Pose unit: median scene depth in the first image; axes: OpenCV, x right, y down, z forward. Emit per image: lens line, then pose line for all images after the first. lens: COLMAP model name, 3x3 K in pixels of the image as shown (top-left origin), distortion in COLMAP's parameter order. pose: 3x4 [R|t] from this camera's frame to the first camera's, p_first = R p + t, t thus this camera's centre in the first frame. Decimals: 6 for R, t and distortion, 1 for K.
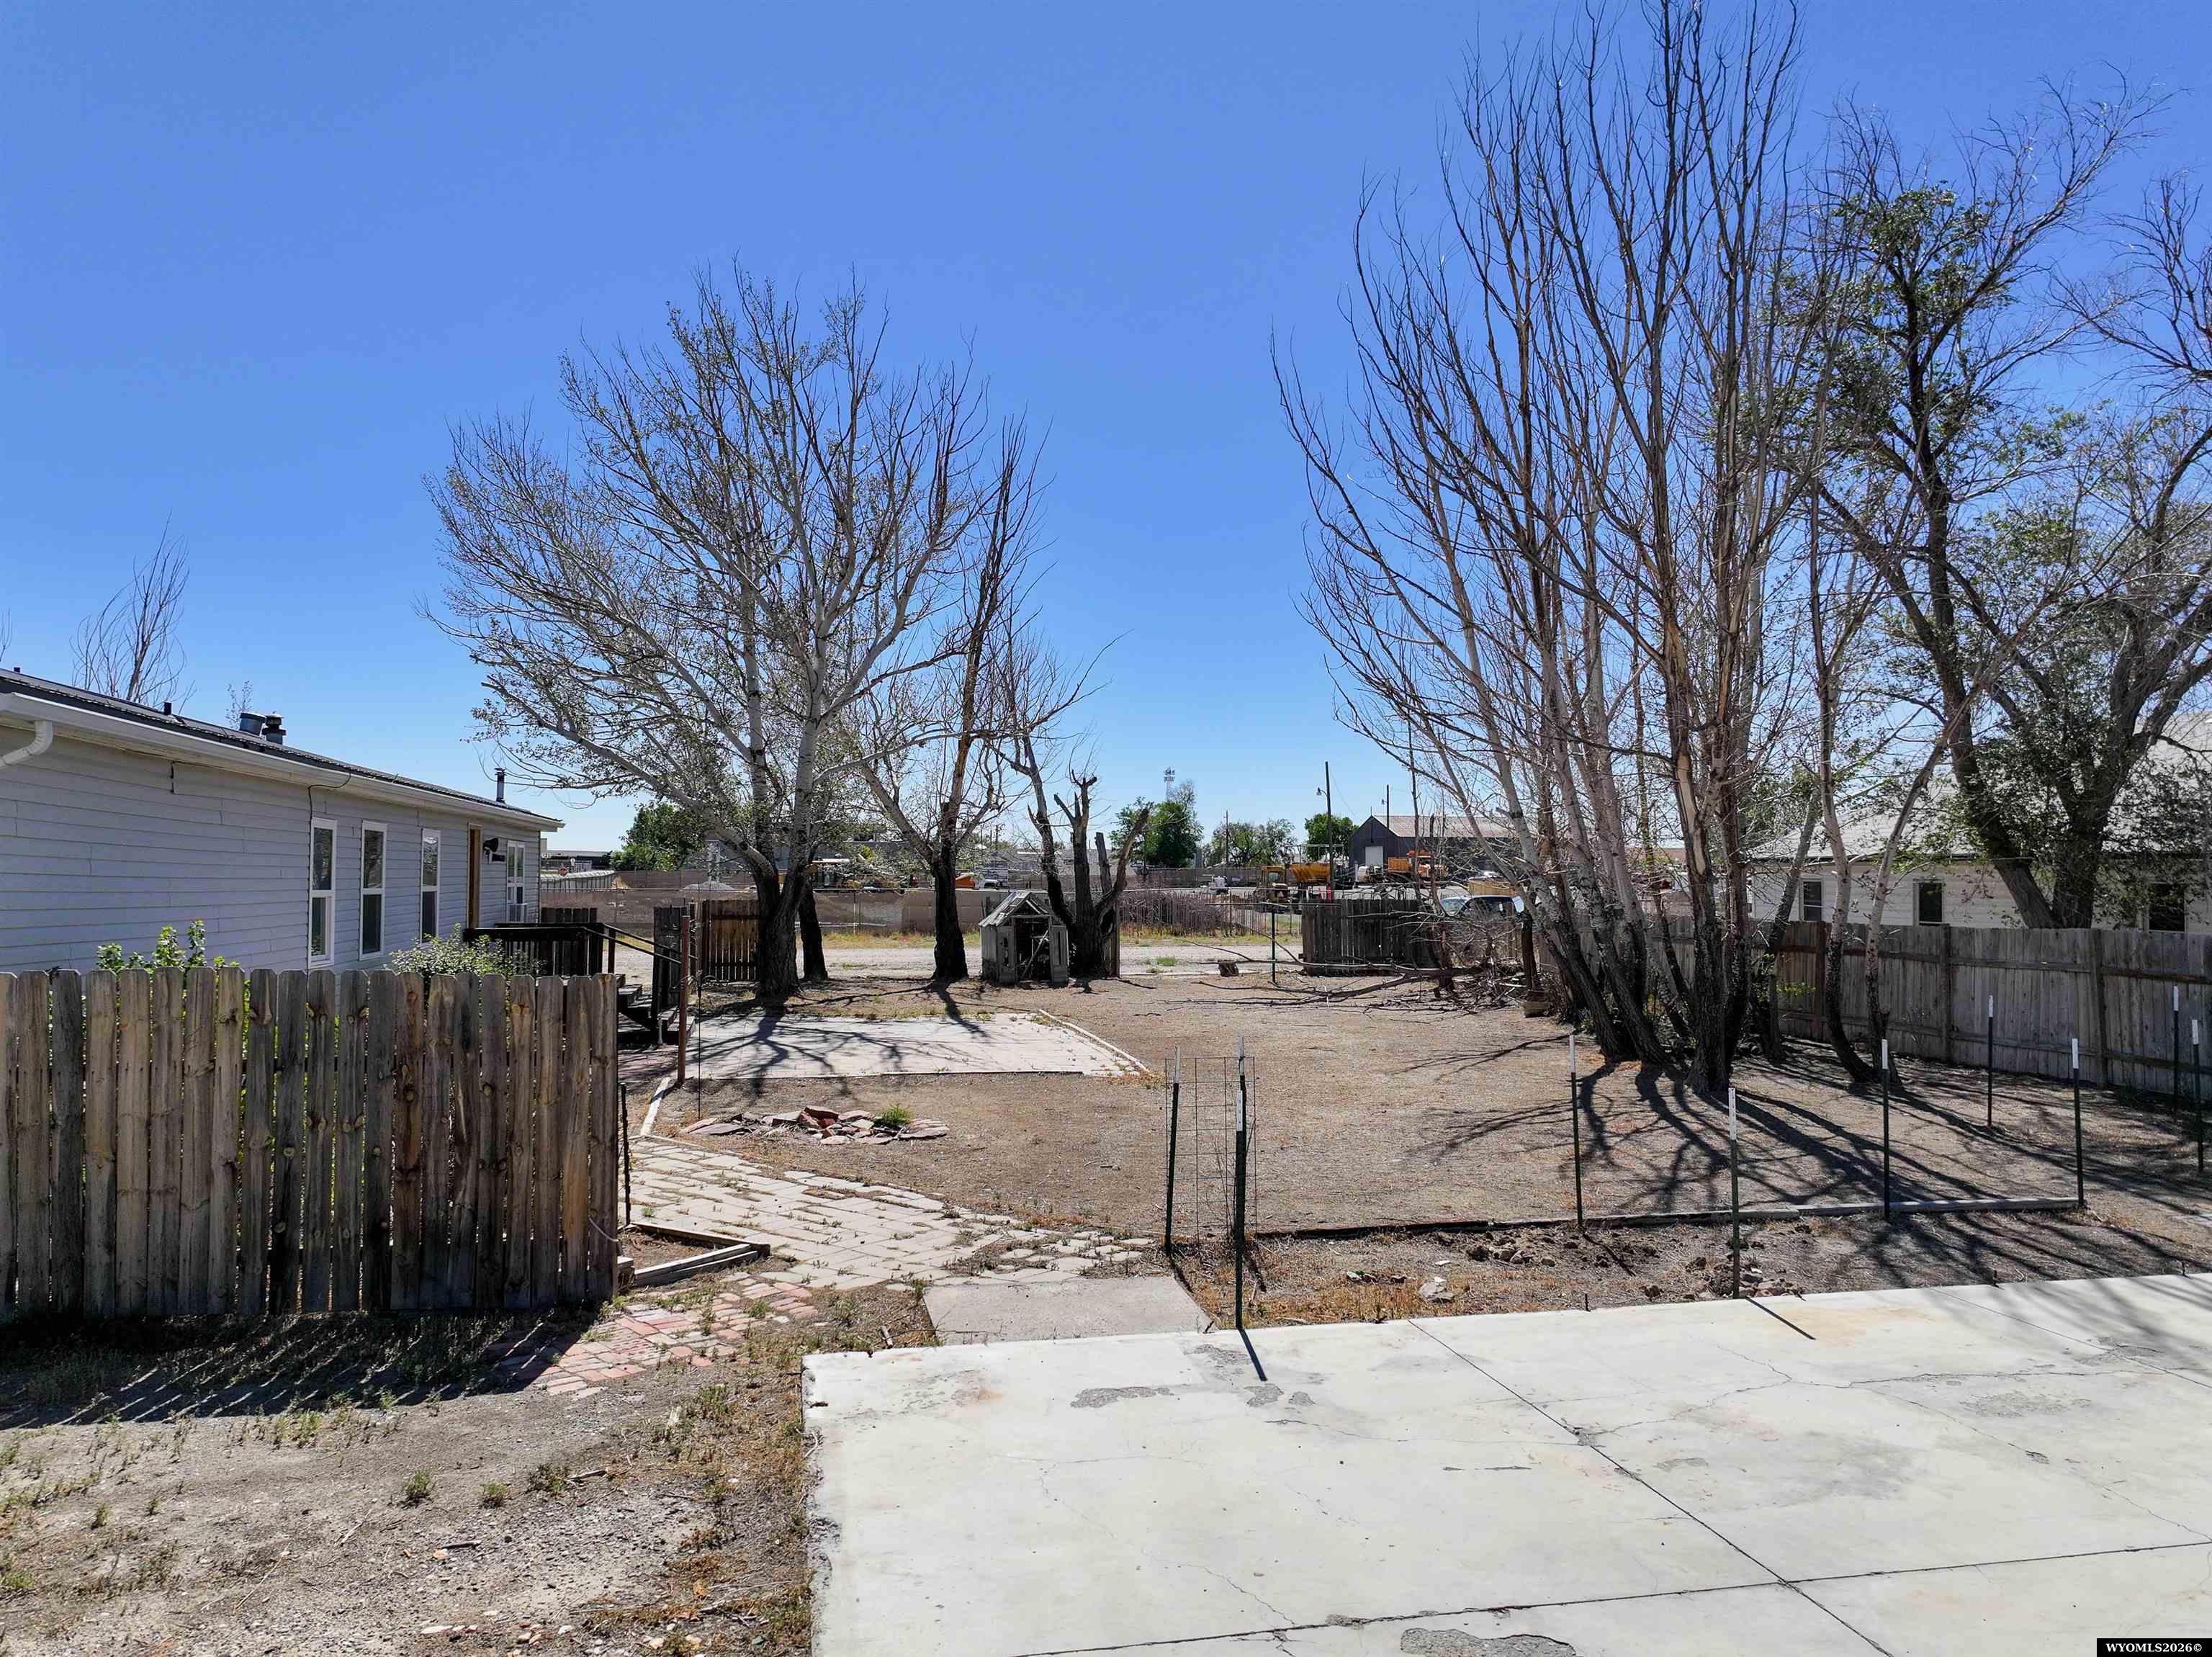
lens RADIAL K [[1575.0, 0, 1106.0], [0, 1575.0, 828.5], [0, 0, 1]] dist [0.003740, 0.009010]
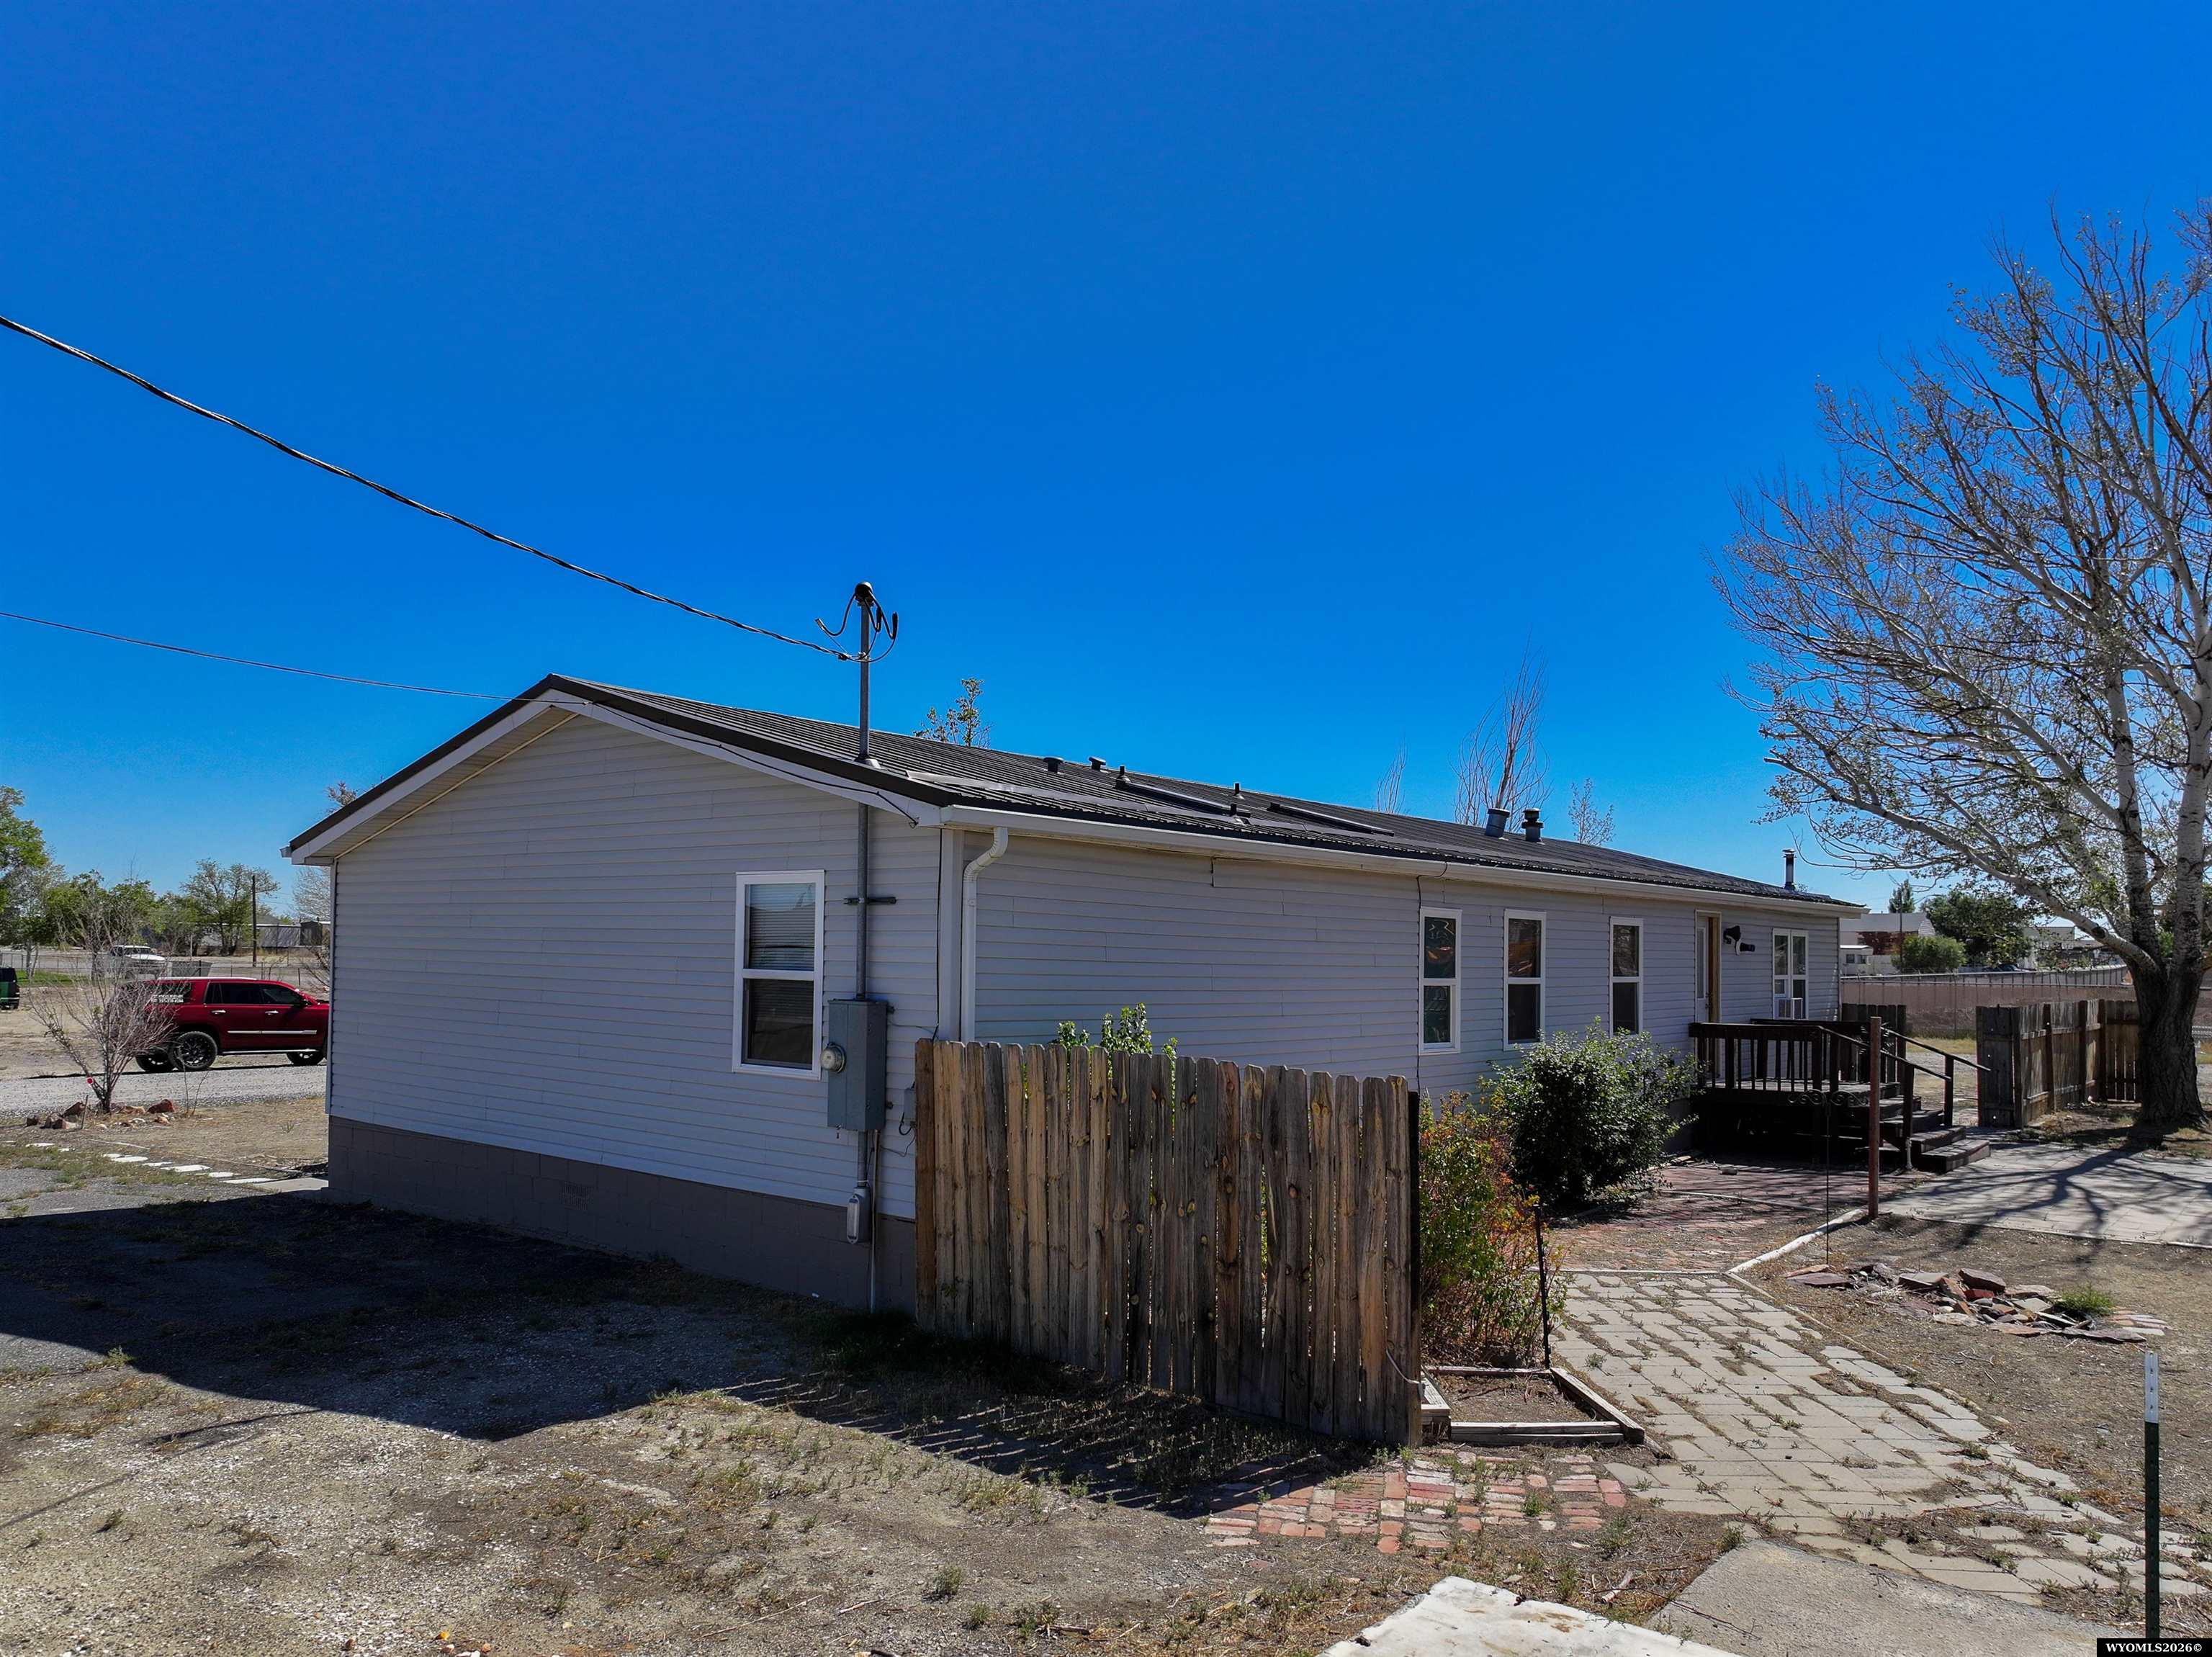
lens RADIAL K [[1600.6, 0, 1103.5], [0, 1600.6, 912.4], [0, 0, 1]] dist [0.000521, 0.006759]
pose [[0.620934, -0.017450, -0.783668, 0.292442], [0.014173, 0.999839, -0.011034, 0.008346], [0.783734, -0.004256, 0.621082, 0.324127]]
